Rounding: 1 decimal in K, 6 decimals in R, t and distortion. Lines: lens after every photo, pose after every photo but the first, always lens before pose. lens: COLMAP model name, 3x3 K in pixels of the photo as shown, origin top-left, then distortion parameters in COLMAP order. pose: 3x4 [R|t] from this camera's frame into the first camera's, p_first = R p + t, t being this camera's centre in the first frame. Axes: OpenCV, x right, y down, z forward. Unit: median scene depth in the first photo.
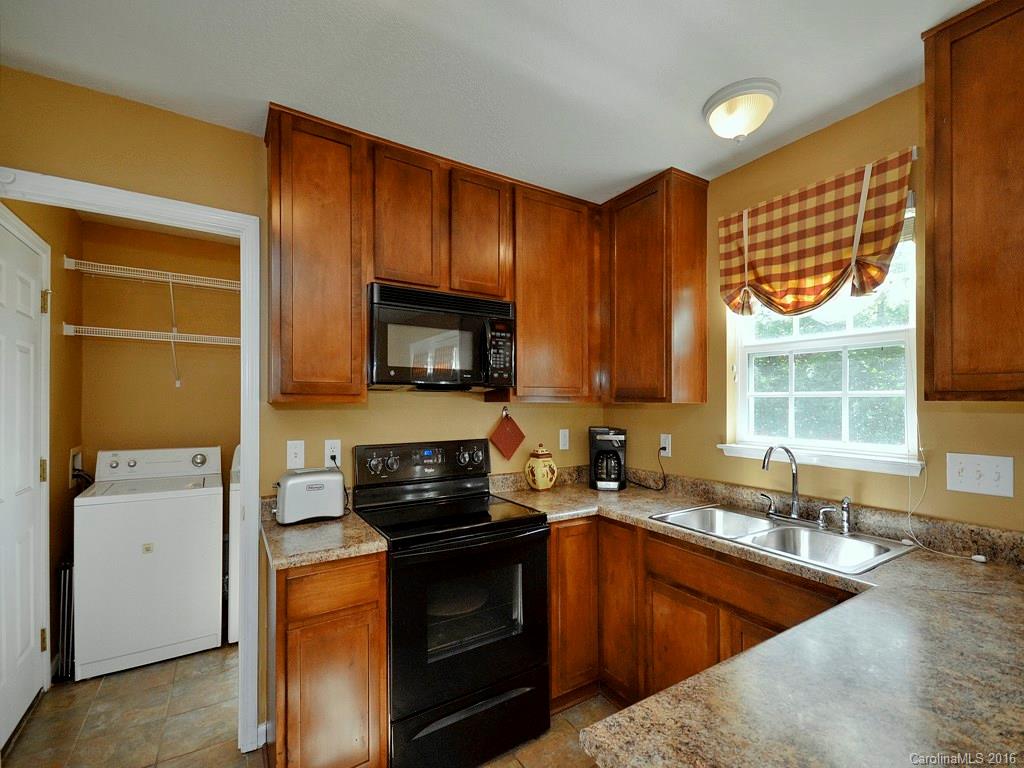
lens RADIAL K [[436.7, 0, 515.2], [0, 436.7, 398.8], [0, 0, 1]] dist [-0.000648, -0.000075]
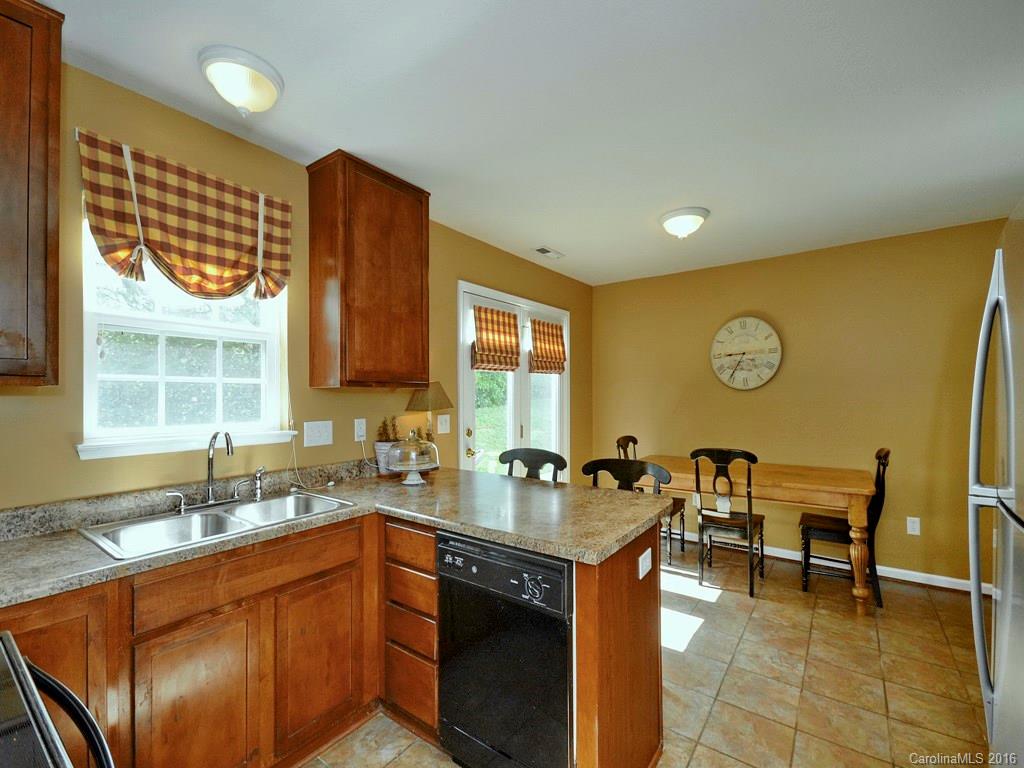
lens RADIAL K [[452.3, 0, 512.0], [0, 452.3, 384.0], [0, 0, 1]] dist [0.001160, 0.000137]
pose [[-0.368788, 0.020139, 0.929295, -0.564805], [-0.006331, 0.999688, -0.024177, 0.021403], [-0.929492, -0.014800, -0.368545, 0.734662]]
